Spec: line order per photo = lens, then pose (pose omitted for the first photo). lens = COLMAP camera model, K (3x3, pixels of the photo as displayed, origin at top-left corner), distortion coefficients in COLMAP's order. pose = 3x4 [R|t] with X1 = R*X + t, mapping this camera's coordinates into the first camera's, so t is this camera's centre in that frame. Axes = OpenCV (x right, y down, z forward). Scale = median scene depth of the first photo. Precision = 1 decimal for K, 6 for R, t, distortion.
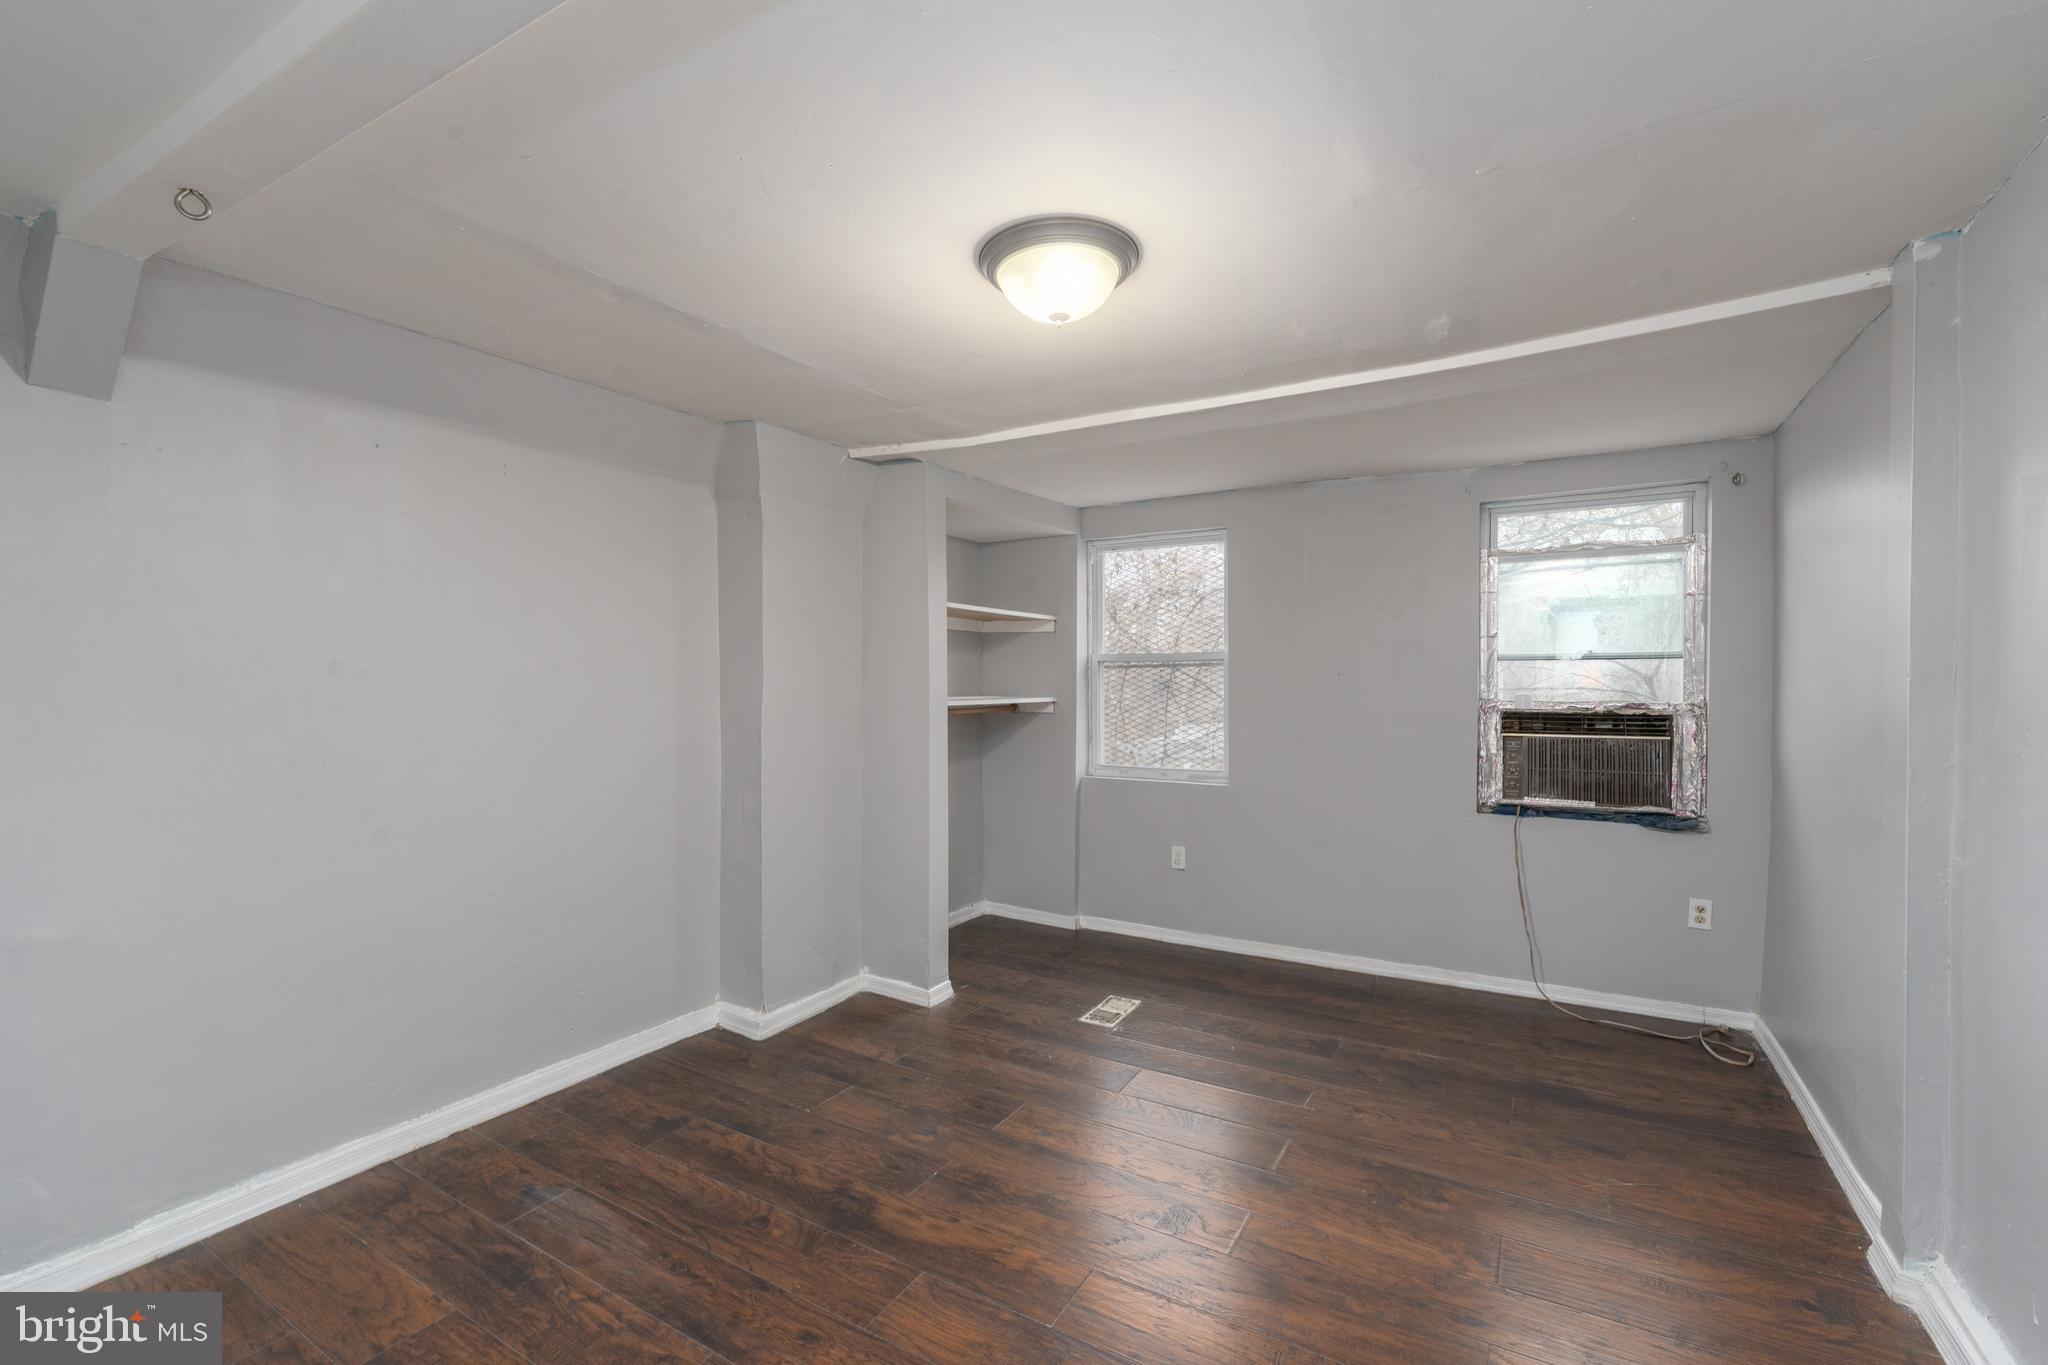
lens RADIAL K [[869.1, 0, 1011.3], [0, 869.1, 691.6], [0, 0, 1]] dist [-0.000194, -0.000415]
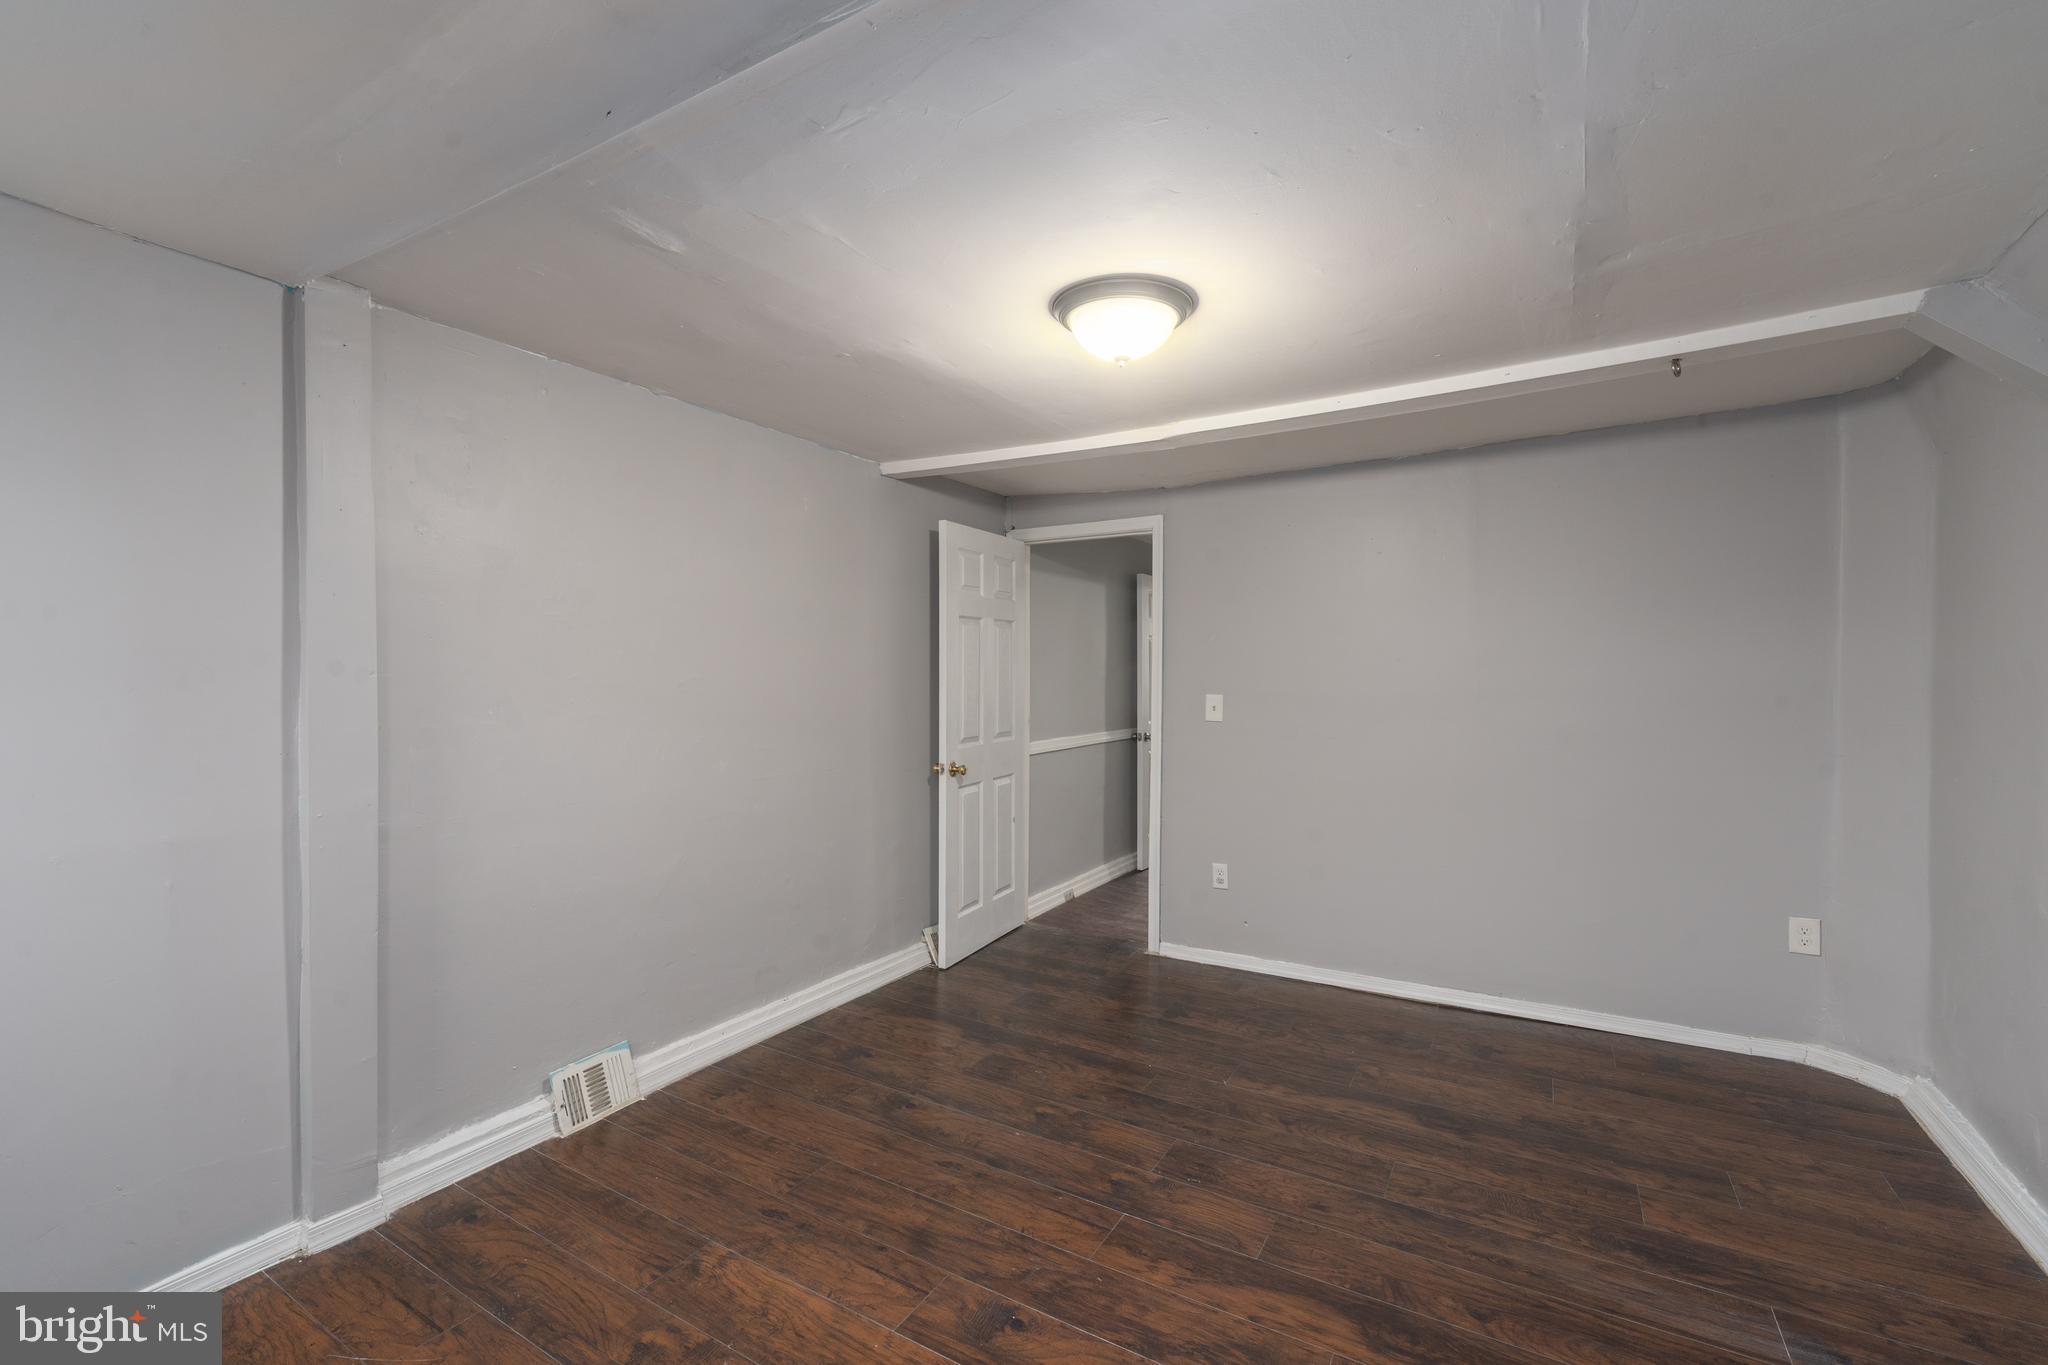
lens RADIAL K [[827.8, 0, 1024.0], [0, 827.8, 682.5], [0, 0, 1]] dist [0.000879, -0.000398]
pose [[-0.999905, 0.000544, -0.013743, 0.114907], [0.000197, 0.999682, 0.025207, -0.018808], [0.013752, 0.025202, -0.999588, 1.219958]]
